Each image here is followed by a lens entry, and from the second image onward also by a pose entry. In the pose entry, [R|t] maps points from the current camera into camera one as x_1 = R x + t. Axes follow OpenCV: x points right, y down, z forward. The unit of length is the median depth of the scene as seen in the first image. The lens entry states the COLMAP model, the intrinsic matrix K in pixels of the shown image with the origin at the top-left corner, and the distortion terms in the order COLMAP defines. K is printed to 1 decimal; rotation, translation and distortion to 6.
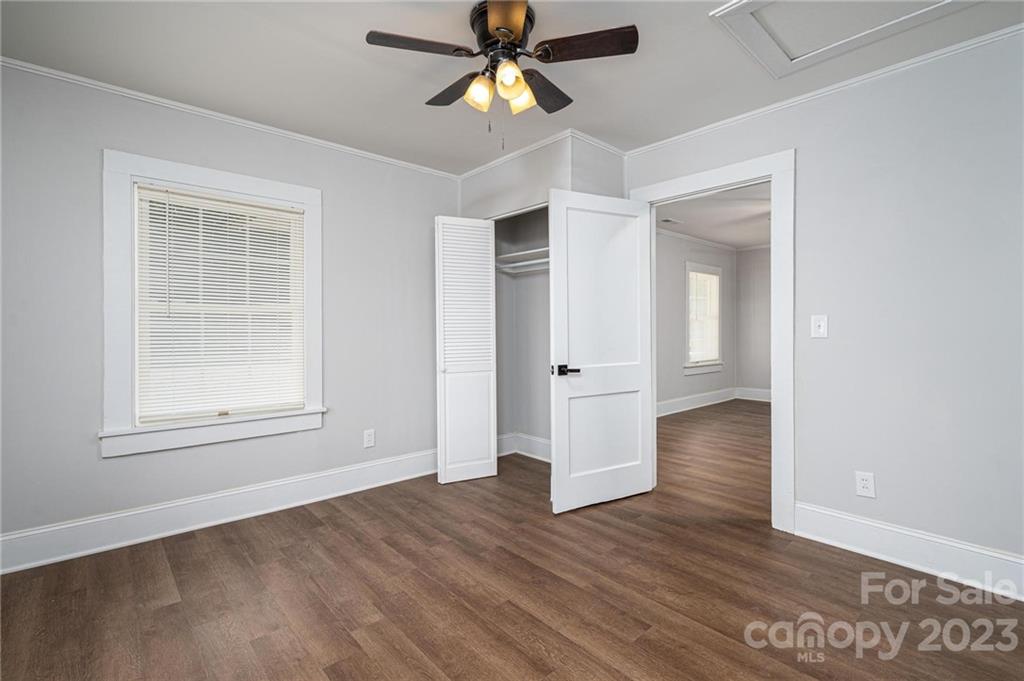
lens RADIAL K [[455.8, 0, 515.4], [0, 455.8, 337.5], [0, 0, 1]] dist [0.000750, -0.001293]
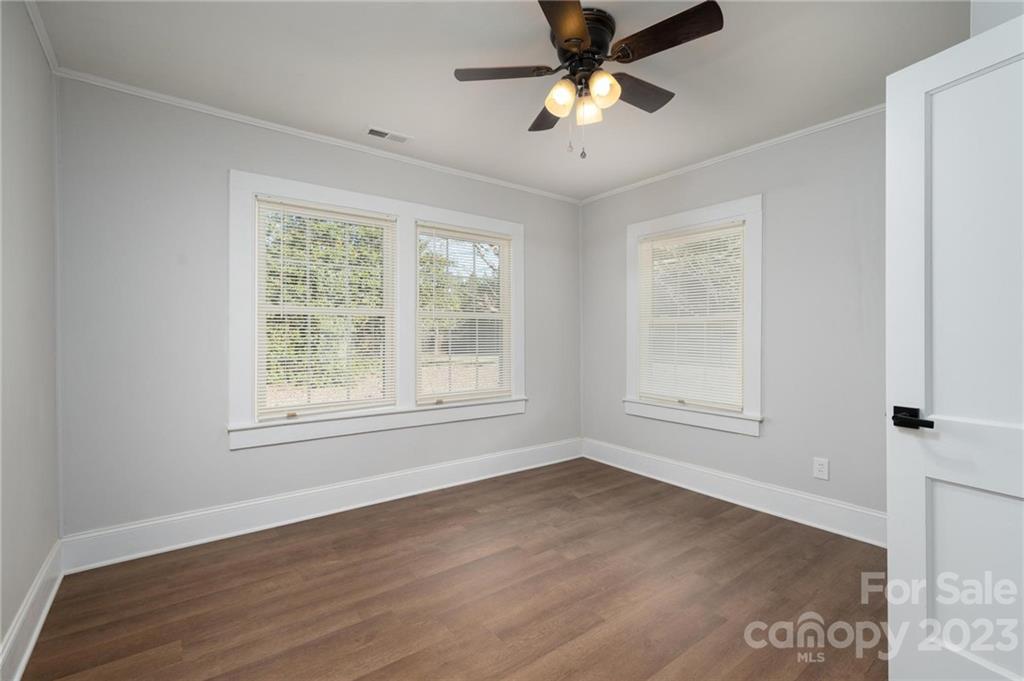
lens RADIAL K [[455.8, 0, 512.0], [0, 455.8, 340.7], [0, 0, 1]] dist [0.000750, -0.001293]
pose [[-0.070645, 0.014598, -0.997395, 0.678751], [-0.017741, 0.999716, 0.015888, -0.016779], [0.997344, 0.018817, -0.070366, 0.617094]]
